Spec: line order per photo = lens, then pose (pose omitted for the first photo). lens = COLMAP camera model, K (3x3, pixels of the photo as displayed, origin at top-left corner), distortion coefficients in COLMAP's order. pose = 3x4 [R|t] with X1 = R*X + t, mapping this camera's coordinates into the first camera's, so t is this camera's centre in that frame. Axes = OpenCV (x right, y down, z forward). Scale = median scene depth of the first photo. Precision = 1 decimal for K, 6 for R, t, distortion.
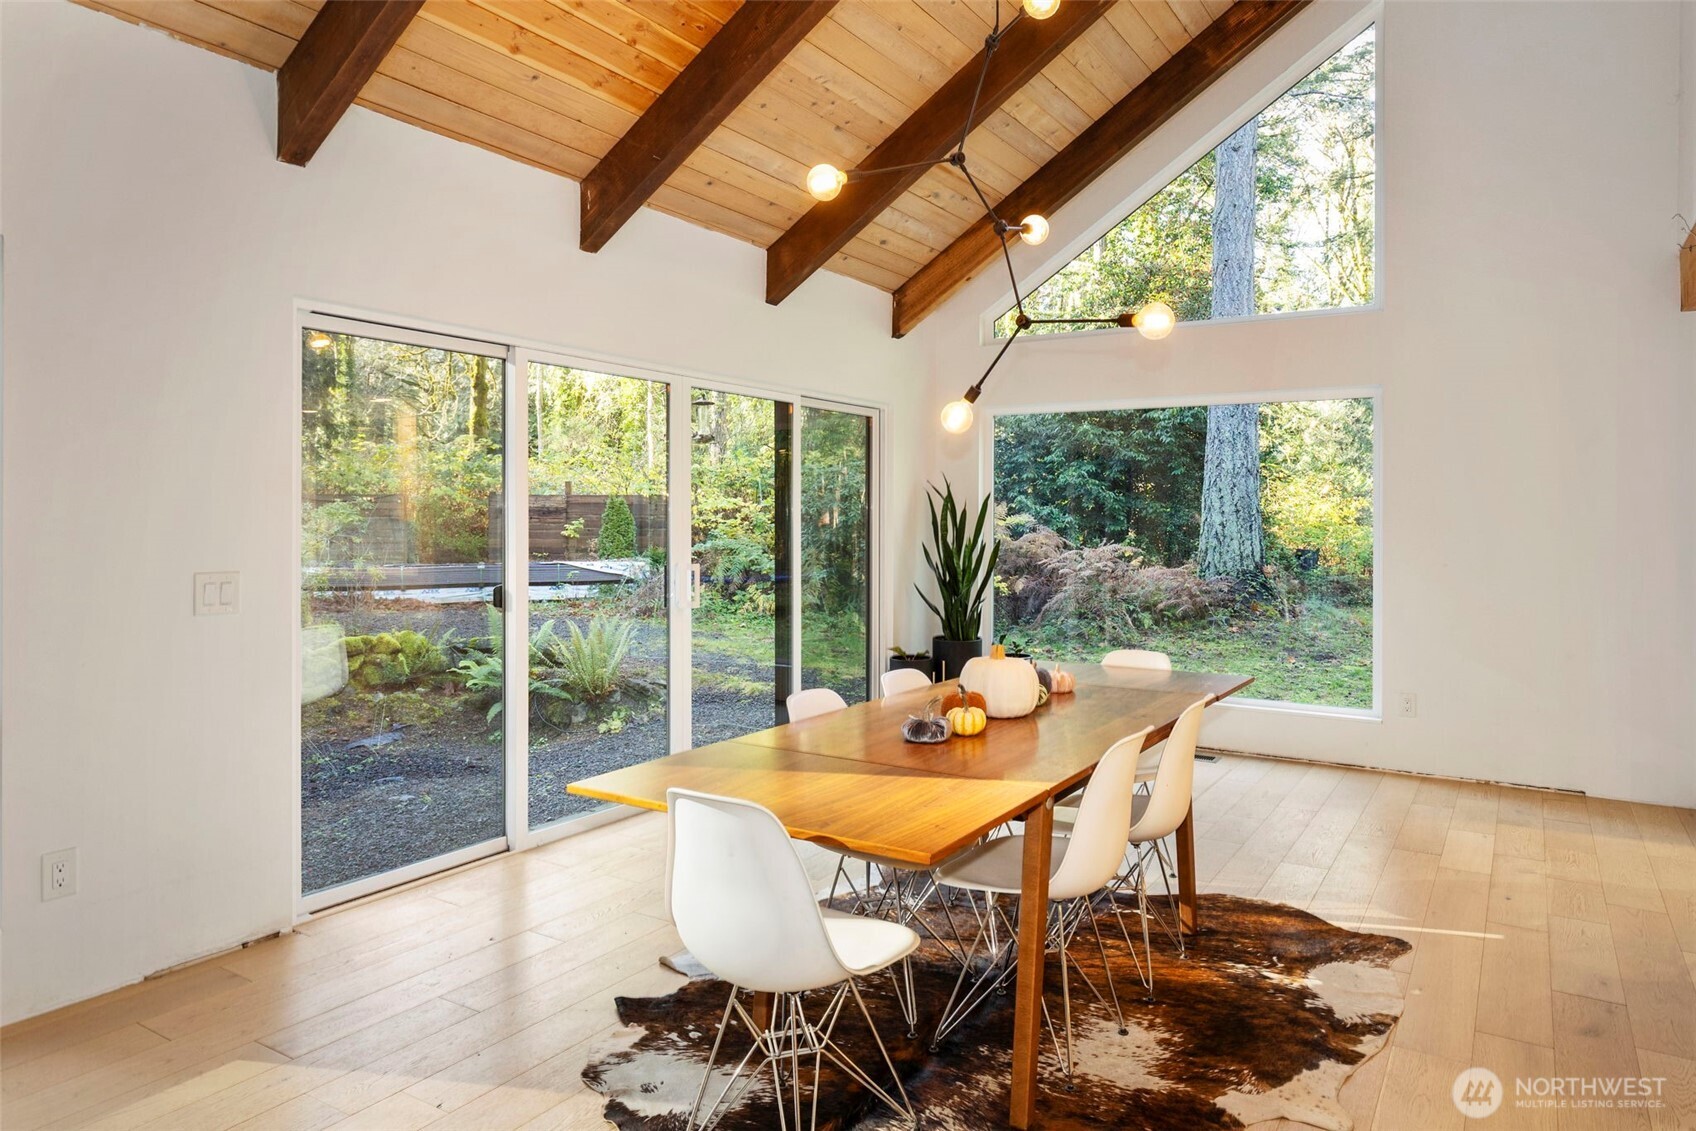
lens RADIAL K [[1026.3, 0, 918.0], [0, 1026.3, 509.4], [0, 0, 1]] dist [0.000966, 0.000056]
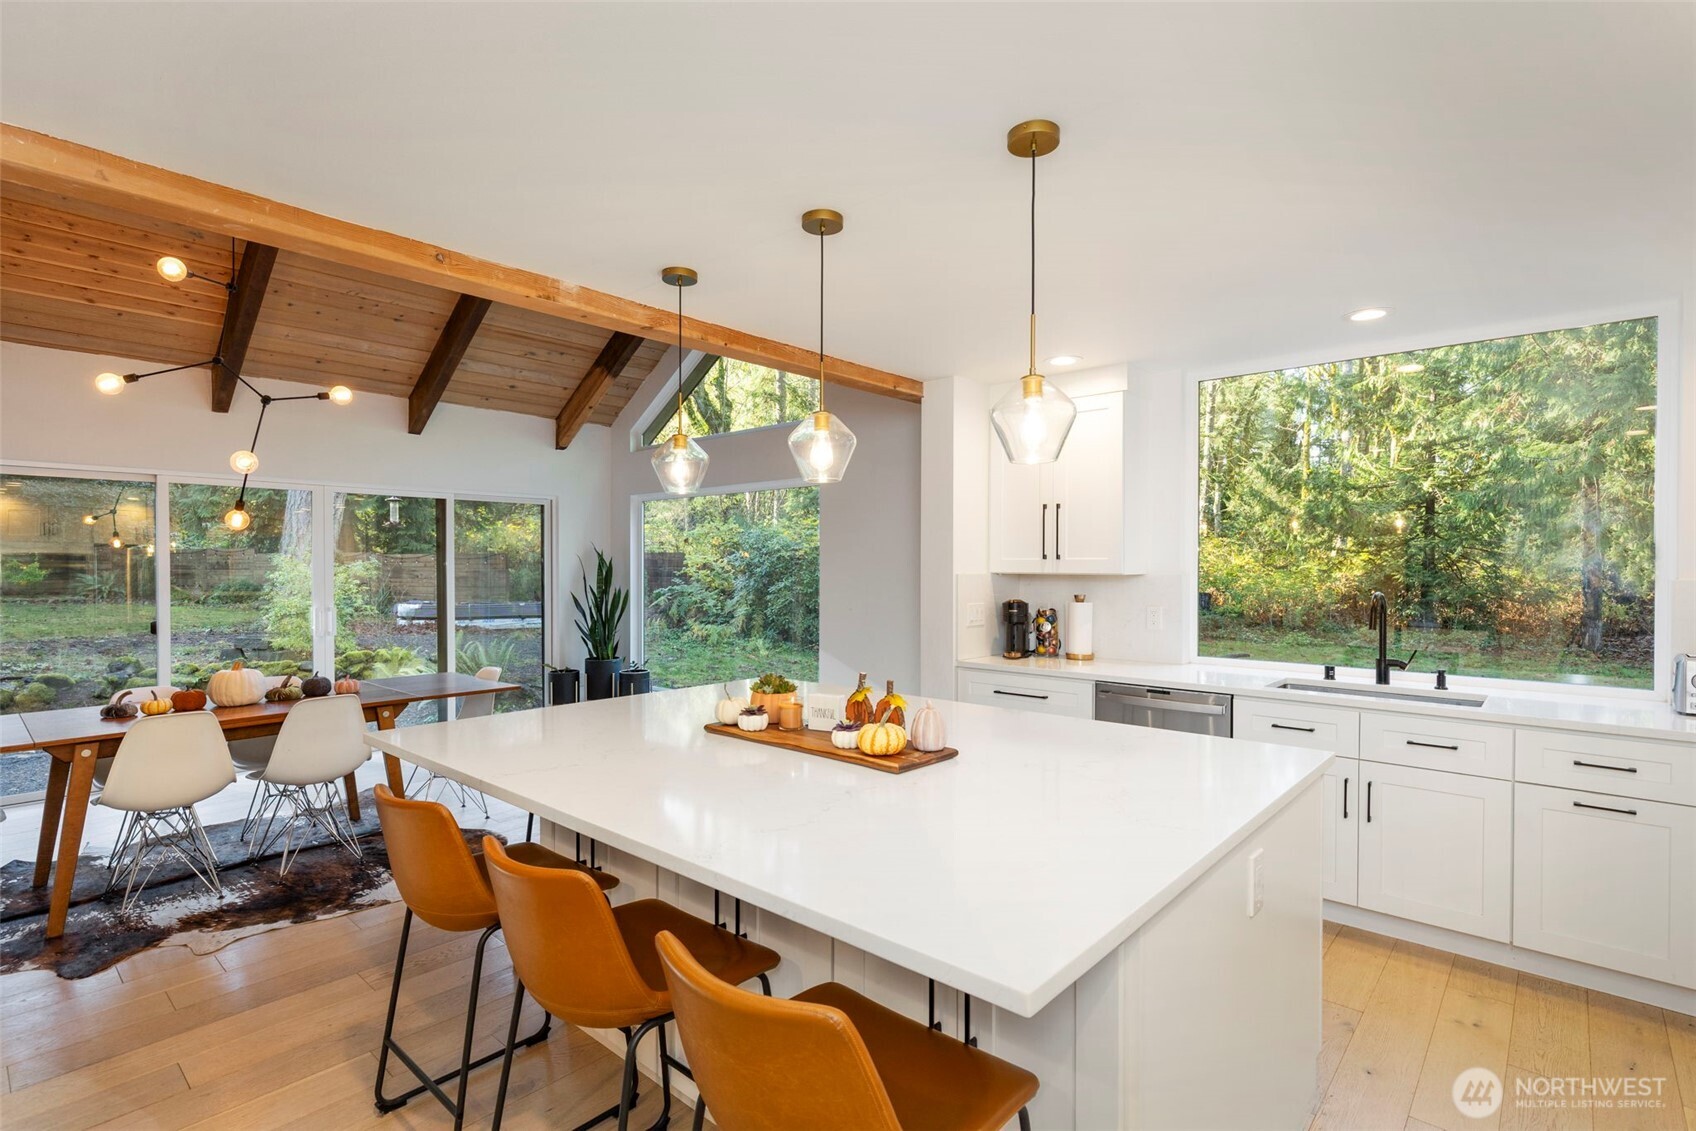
lens RADIAL K [[792.7, 0, 852.3], [0, 792.7, 568.3], [0, 0, 1]] dist [-0.001386, -0.000489]
pose [[0.982200, -0.004930, -0.187772, 0.589634], [0.007250, 0.999906, 0.011673, -0.010247], [0.187697, -0.012827, 0.982143, -0.019564]]
